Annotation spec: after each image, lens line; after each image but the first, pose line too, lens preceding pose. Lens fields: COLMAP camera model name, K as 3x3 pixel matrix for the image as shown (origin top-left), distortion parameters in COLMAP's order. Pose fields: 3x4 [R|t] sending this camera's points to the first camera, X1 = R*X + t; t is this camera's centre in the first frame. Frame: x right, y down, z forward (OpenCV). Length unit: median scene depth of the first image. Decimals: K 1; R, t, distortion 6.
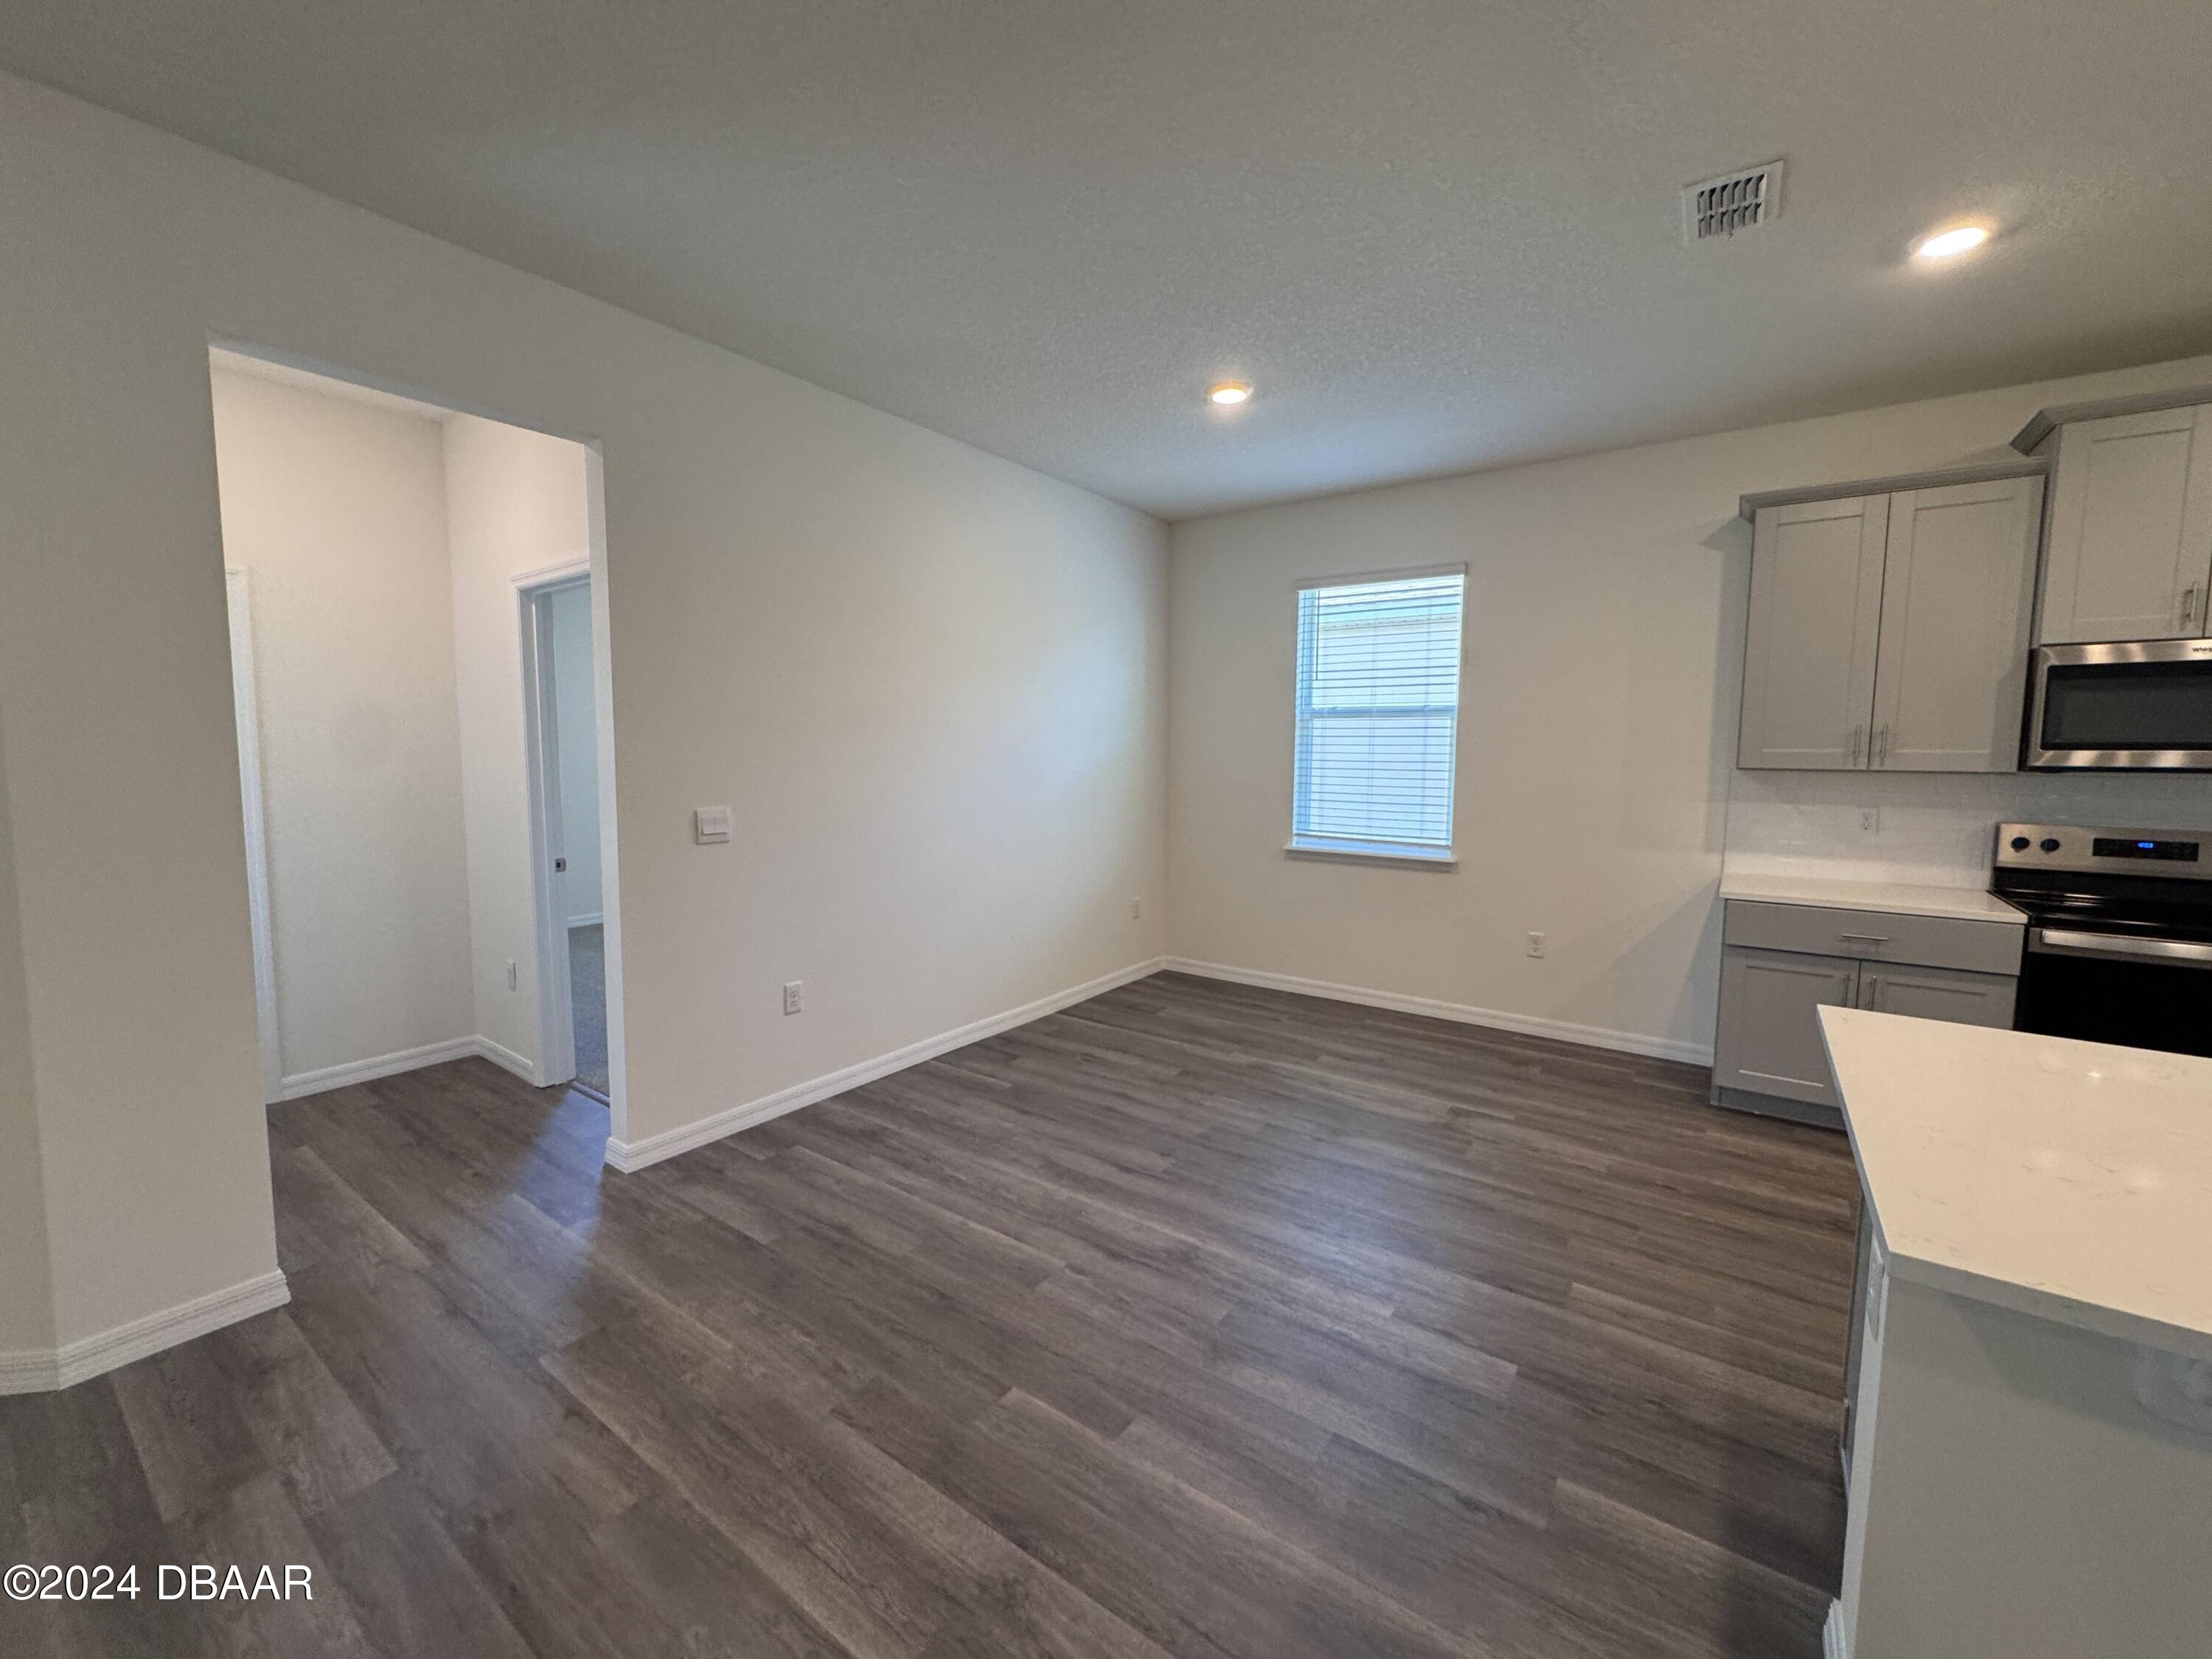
lens RADIAL K [[876.6, 0, 1102.4], [0, 876.6, 824.2], [0, 0, 1]] dist [-0.011357, 0.000081]
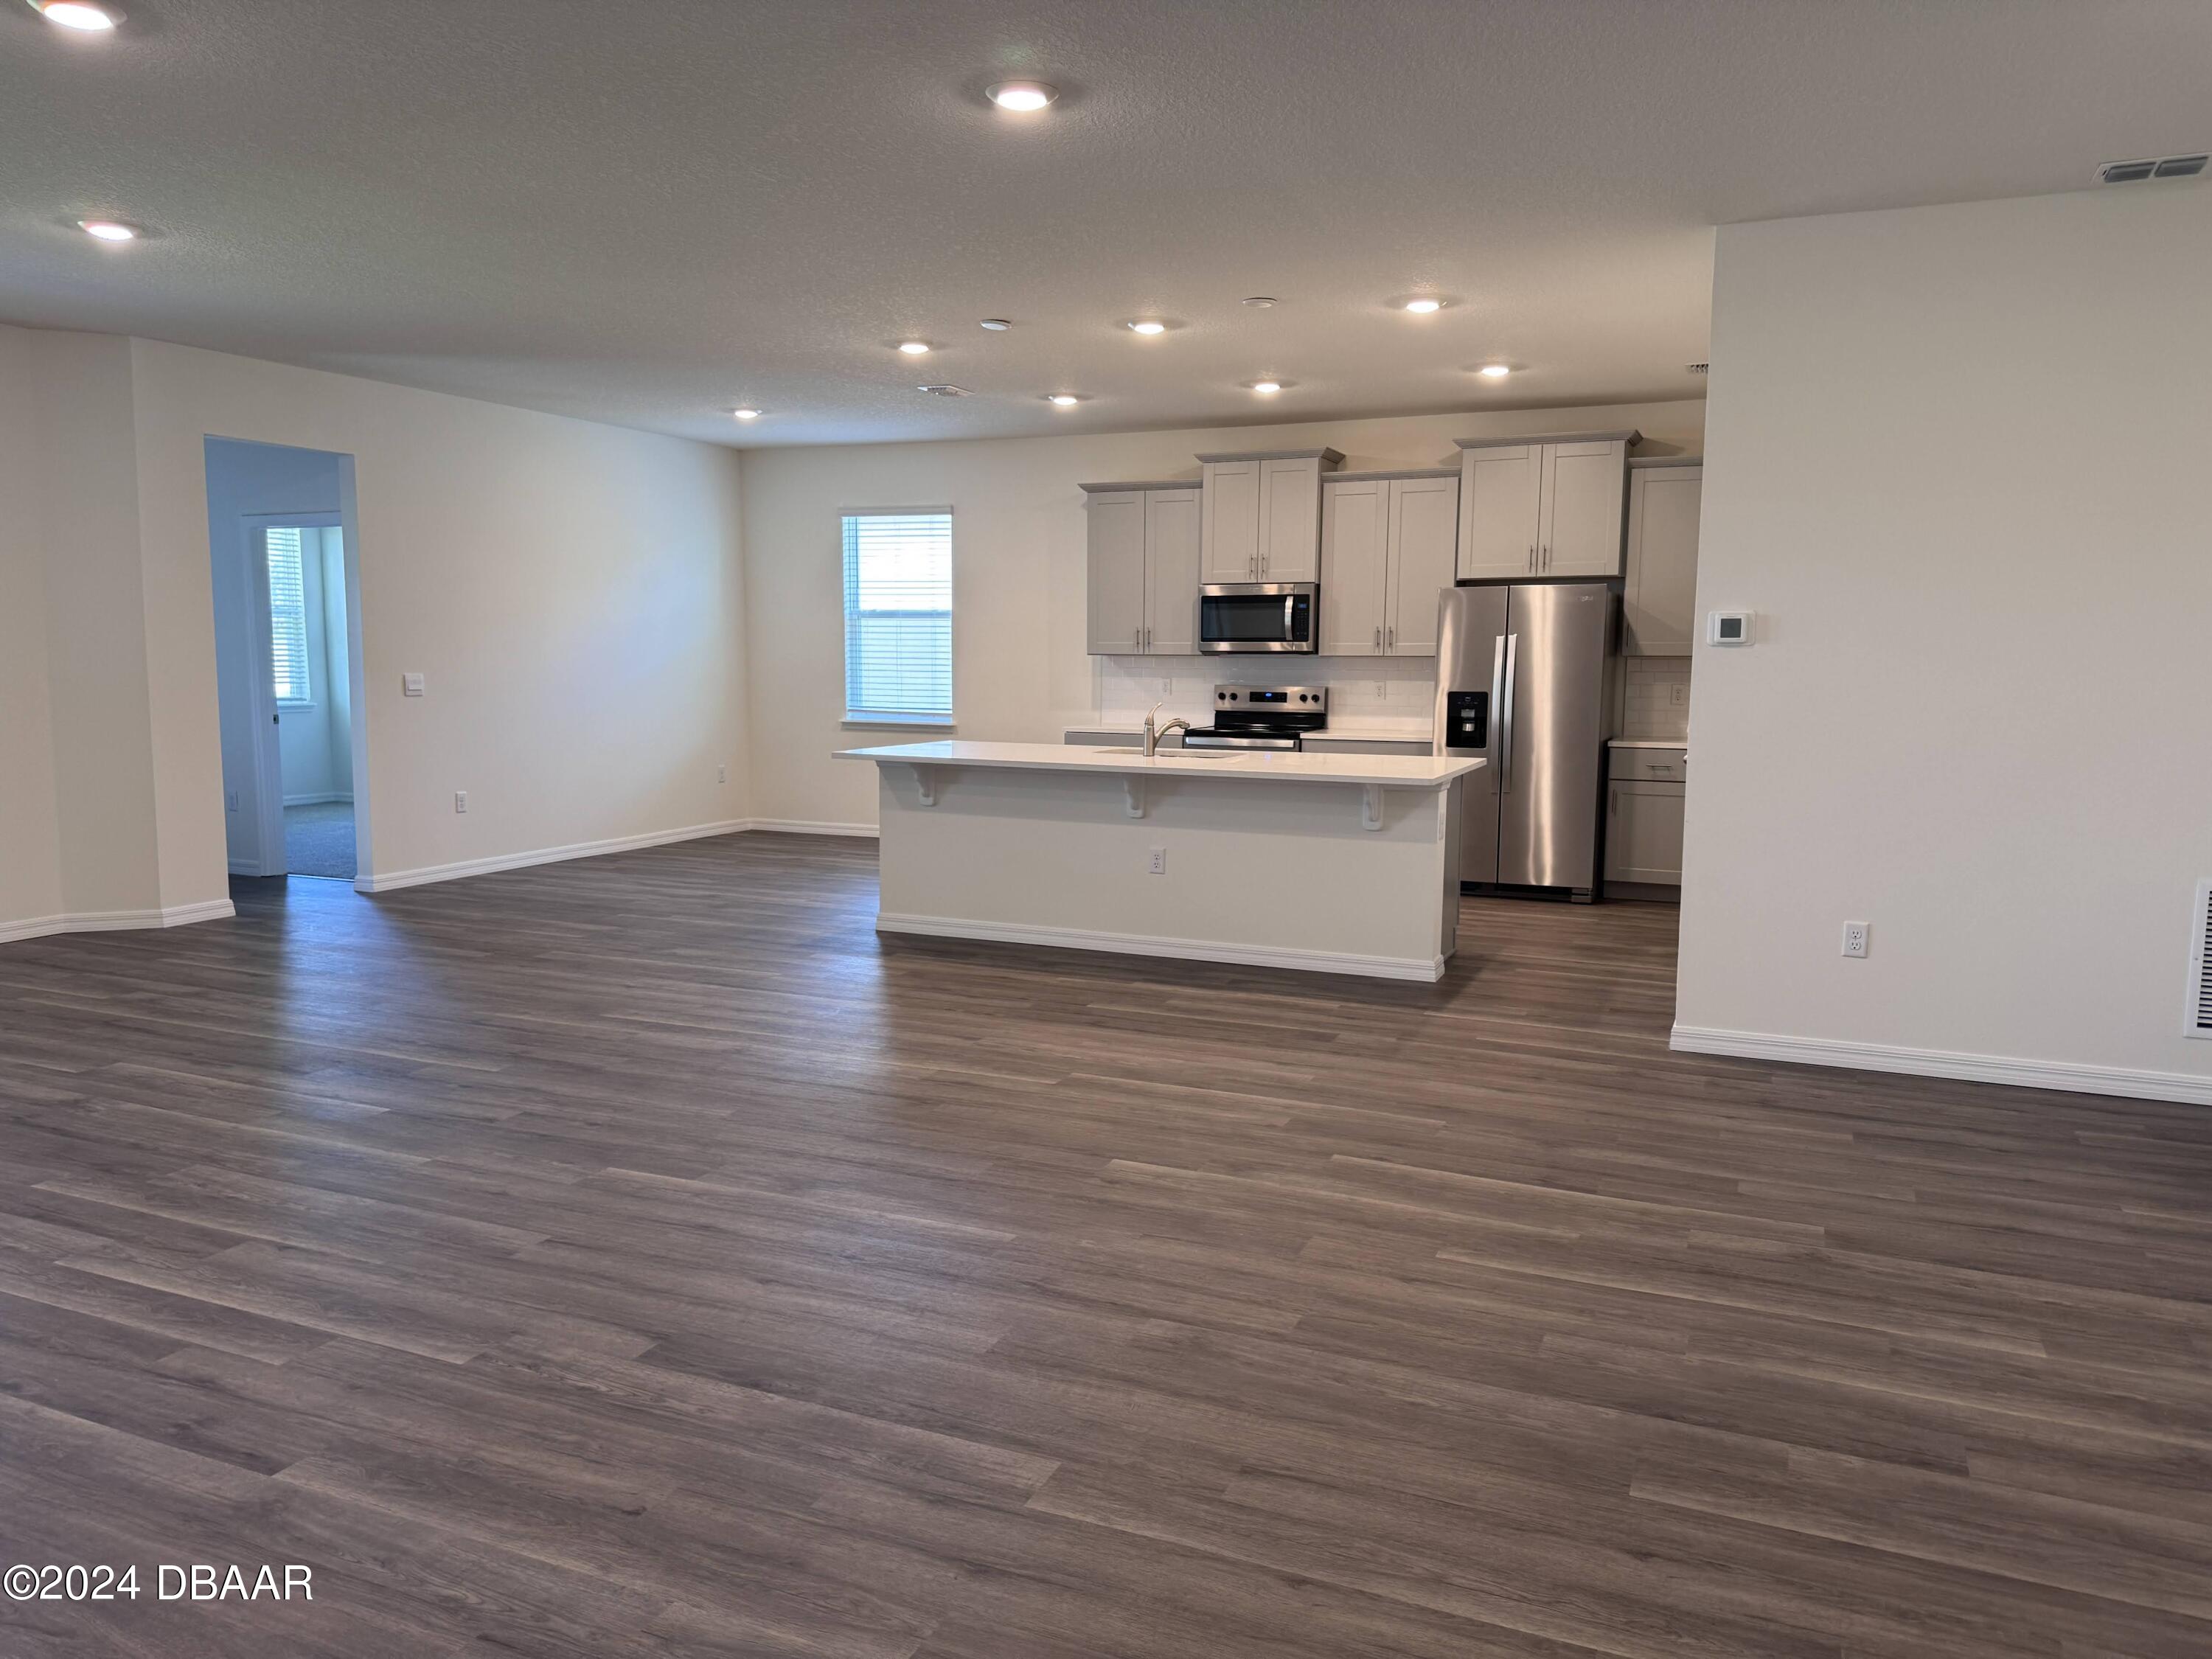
lens RADIAL K [[1541.0, 0, 1121.7], [0, 1541.0, 840.7], [0, 0, 1]] dist [0.104975, -0.148602]
pose [[0.977307, -0.025551, 0.210280, 0.173554], [0.017885, 0.999107, 0.038278, 0.159808], [-0.211070, -0.033648, 0.976892, -1.676820]]
